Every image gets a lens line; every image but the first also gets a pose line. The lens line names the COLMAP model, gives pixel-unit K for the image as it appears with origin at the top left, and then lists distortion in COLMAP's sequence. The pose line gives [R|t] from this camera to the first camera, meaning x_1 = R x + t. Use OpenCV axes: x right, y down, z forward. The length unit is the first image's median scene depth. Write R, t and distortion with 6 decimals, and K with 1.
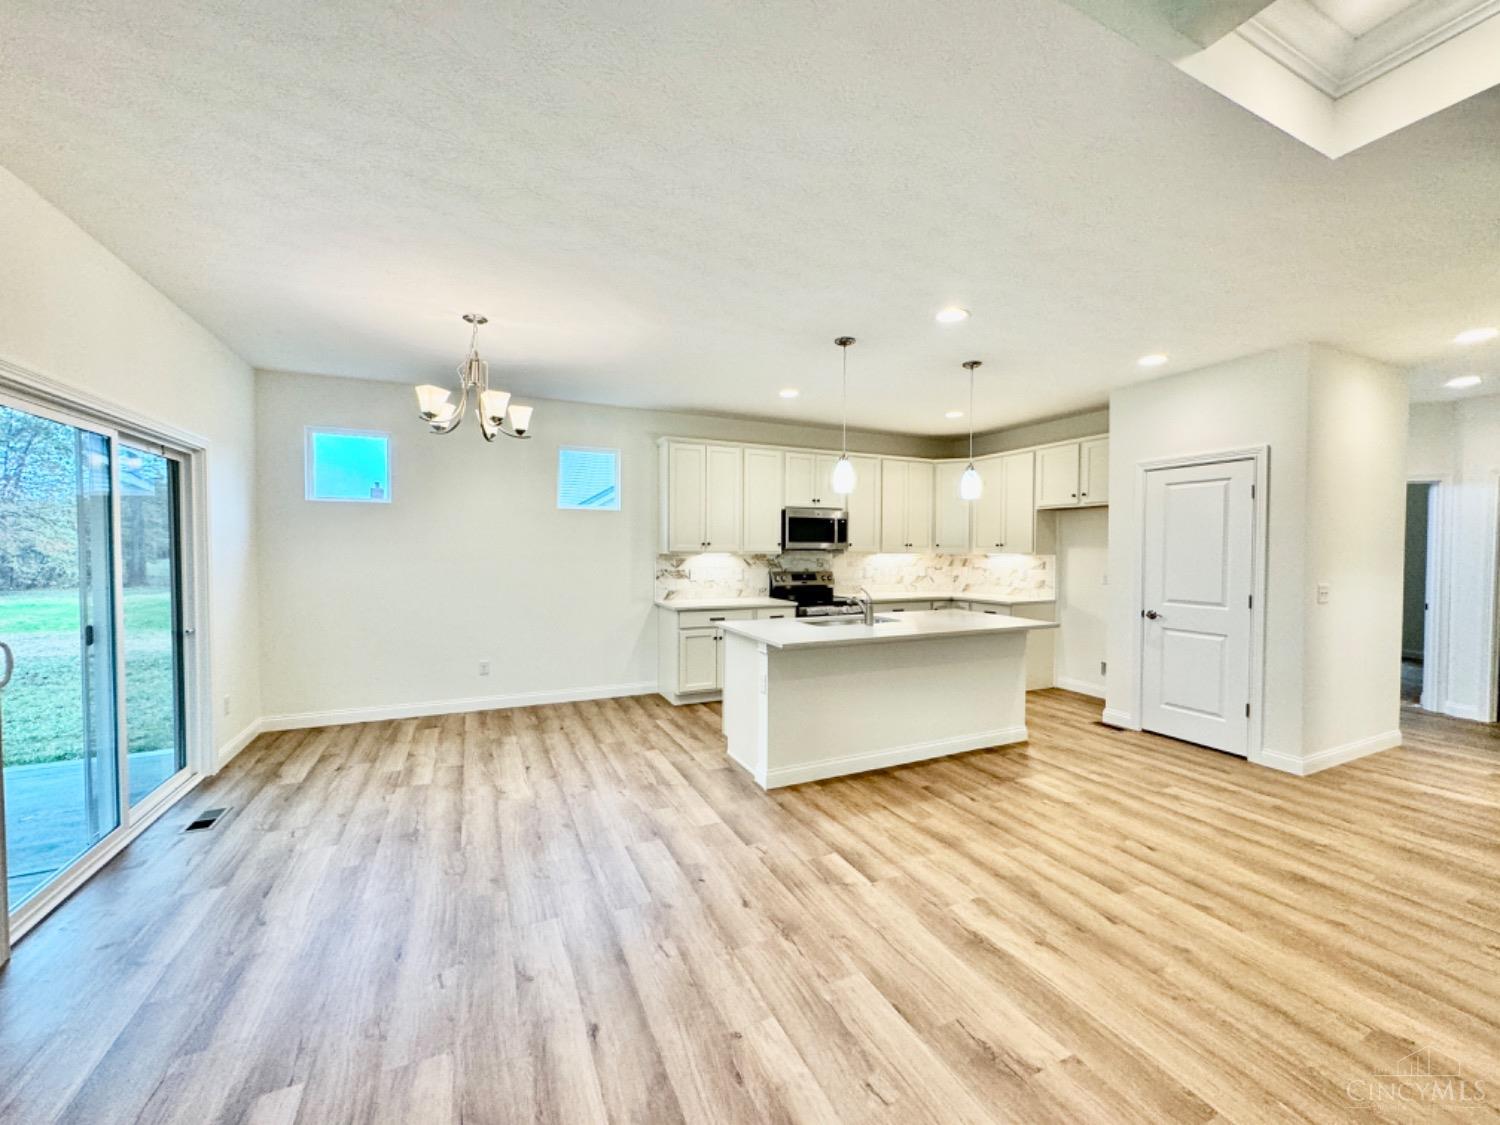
lens RADIAL K [[596.1, 0, 747.0], [0, 596.1, 561.7], [0, 0, 1]] dist [-0.004294, 0.000758]
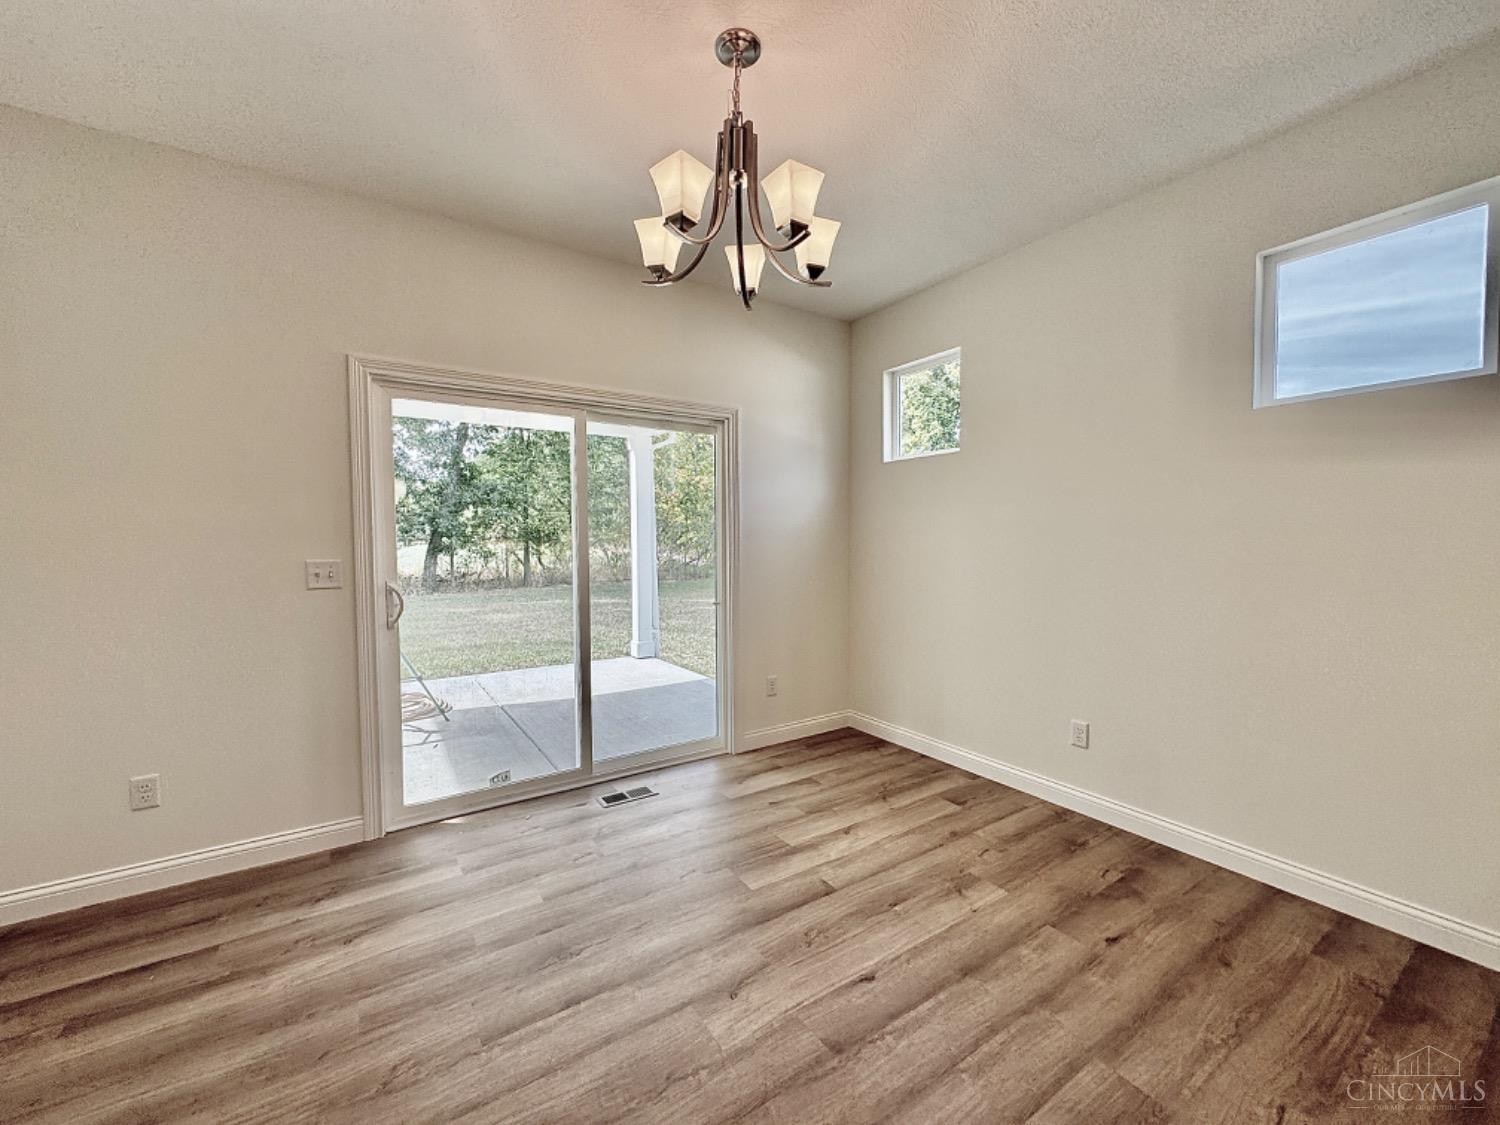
lens RADIAL K [[596.1, 0, 749.3], [0, 596.1, 562.4], [0, 0, 1]] dist [-0.004294, 0.000758]
pose [[0.148387, 0.033135, -0.988374, 0.052539], [-0.019412, 0.999344, 0.030589, 0.013919], [0.988739, 0.014647, 0.148933, 0.762921]]
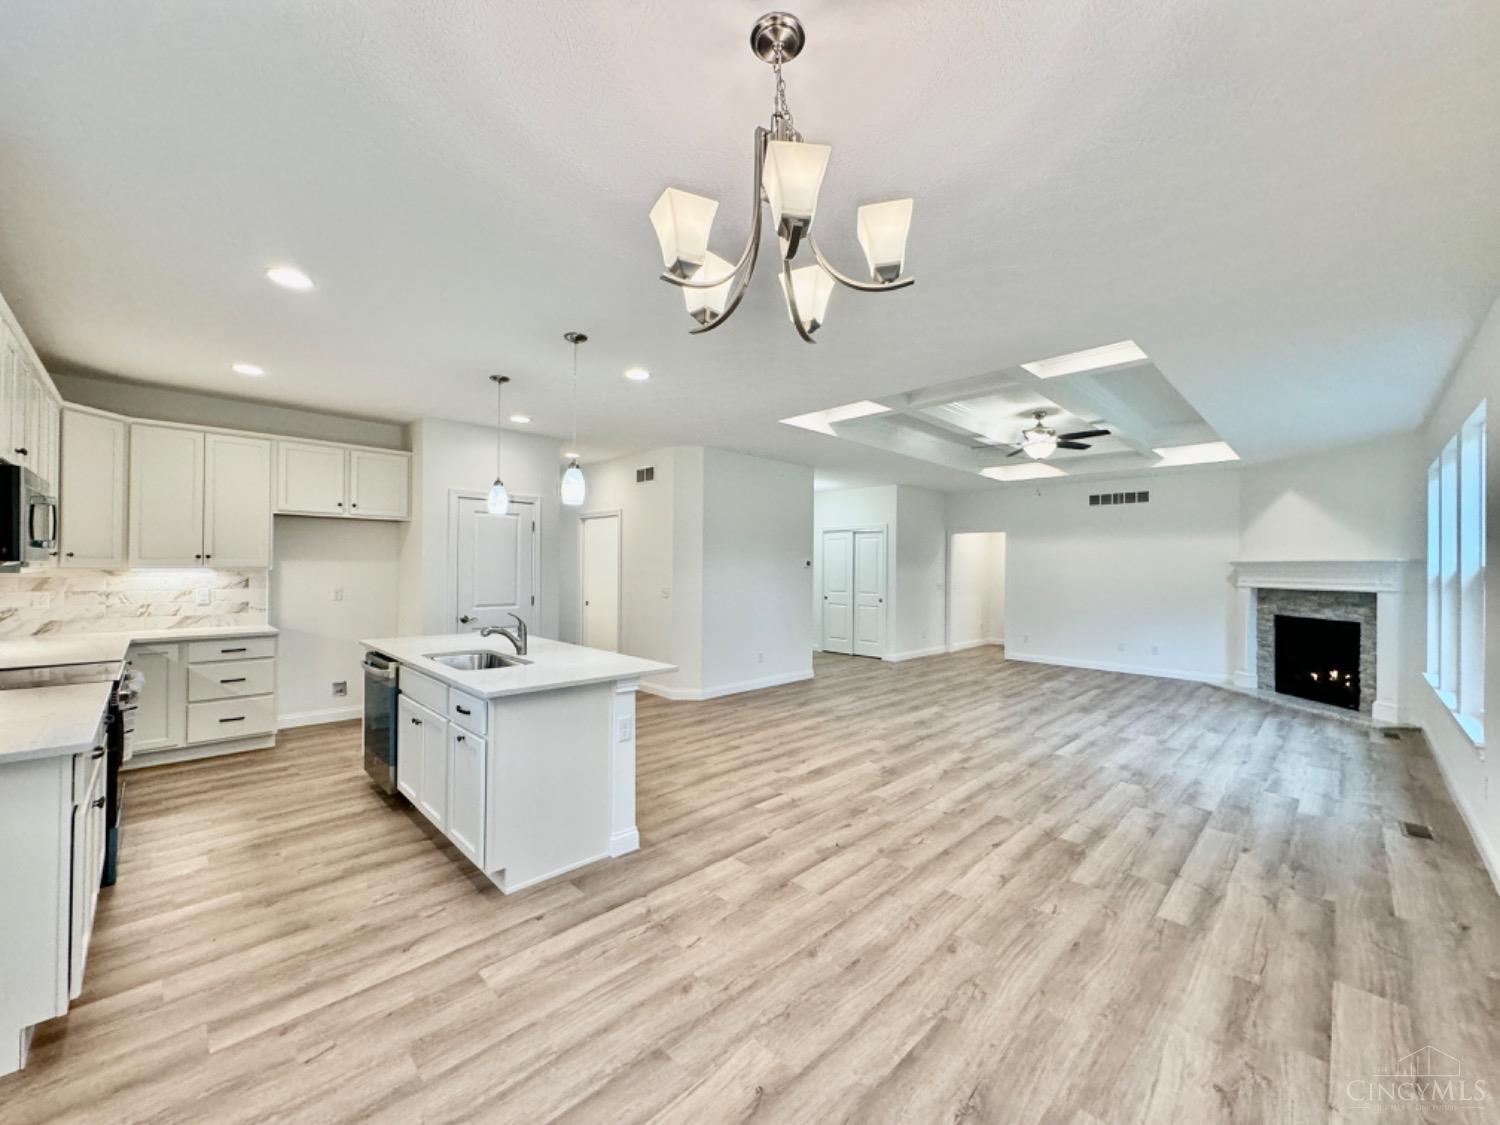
lens RADIAL K [[596.1, 0, 751.7], [0, 596.1, 560.0], [0, 0, 1]] dist [-0.004294, 0.000758]
pose [[-0.346973, 0.002847, 0.937871, -0.692616], [0.009788, 0.999952, 0.000586, -0.026427], [-0.937824, 0.009383, -0.346984, 0.951411]]
